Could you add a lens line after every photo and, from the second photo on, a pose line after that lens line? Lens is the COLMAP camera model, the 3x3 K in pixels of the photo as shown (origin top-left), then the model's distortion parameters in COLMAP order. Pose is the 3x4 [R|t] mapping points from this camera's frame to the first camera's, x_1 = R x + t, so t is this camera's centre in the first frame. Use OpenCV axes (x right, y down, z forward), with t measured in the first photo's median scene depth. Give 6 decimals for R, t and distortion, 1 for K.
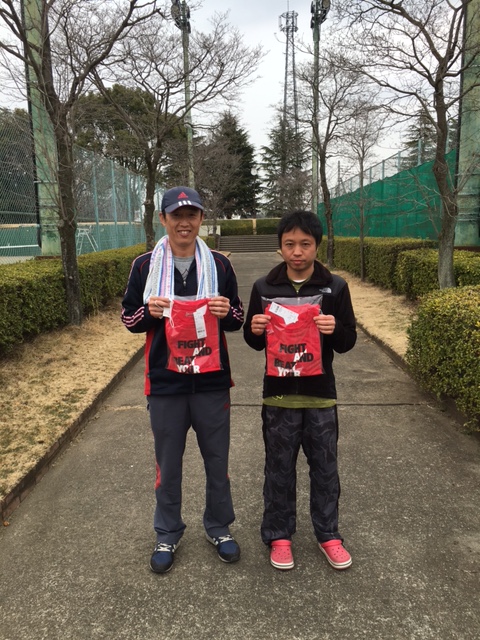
lens RADIAL K [[633.8, 0, 219.1], [0, 633.8, 310.5], [0, 0, 1]] dist [0.084025, -0.129316]
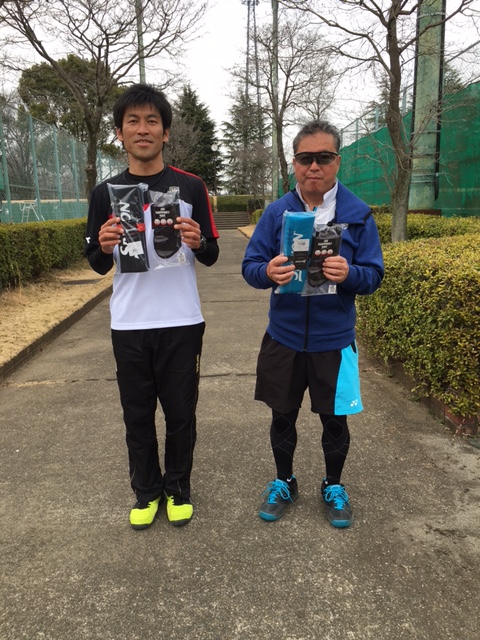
lens RADIAL K [[633.8, 0, 236.2], [0, 633.8, 324.9], [0, 0, 1]] dist [0.084025, -0.129316]
pose [[0.996751, -0.016786, 0.078778, 0.025163], [0.012789, 0.998618, 0.050973, 0.013854], [-0.079525, -0.049800, 0.995588, 0.051831]]
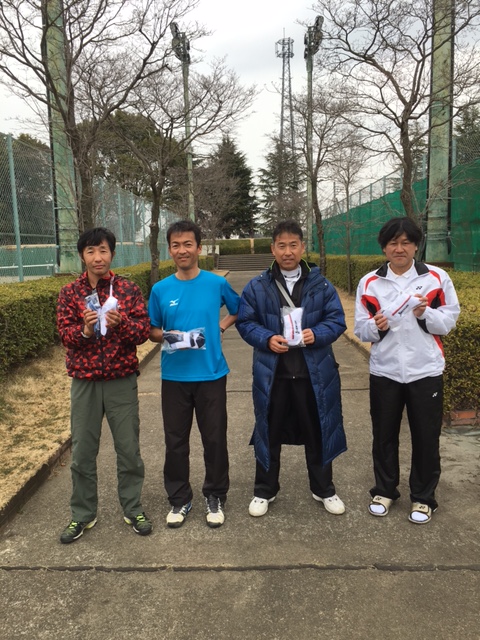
lens RADIAL K [[633.8, 0, 215.3], [0, 633.8, 301.6], [0, 0, 1]] dist [0.084025, -0.129316]
pose [[0.999976, -0.004958, -0.004924, -0.000110], [0.004735, 0.999007, -0.044291, 0.012415], [0.005139, 0.044266, 0.999007, -0.094458]]
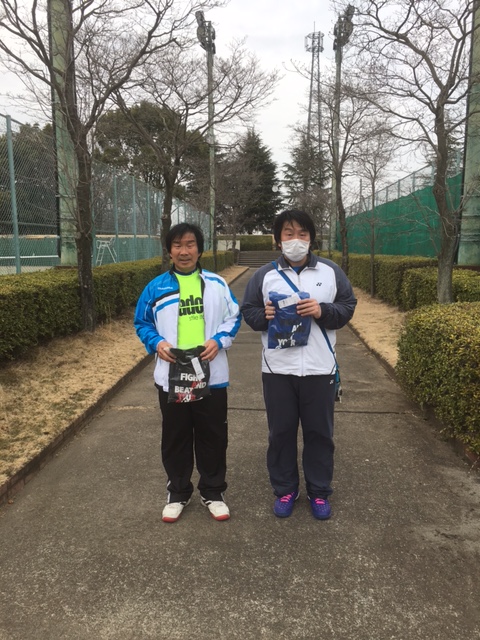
lens RADIAL K [[633.8, 0, 212.1], [0, 633.8, 301.2], [0, 0, 1]] dist [0.084025, -0.129316]
pose [[0.998706, 0.025227, -0.044152, 0.015100], [-0.026870, 0.998953, -0.037023, 0.003888], [0.043171, 0.038161, 0.998339, -0.028807]]
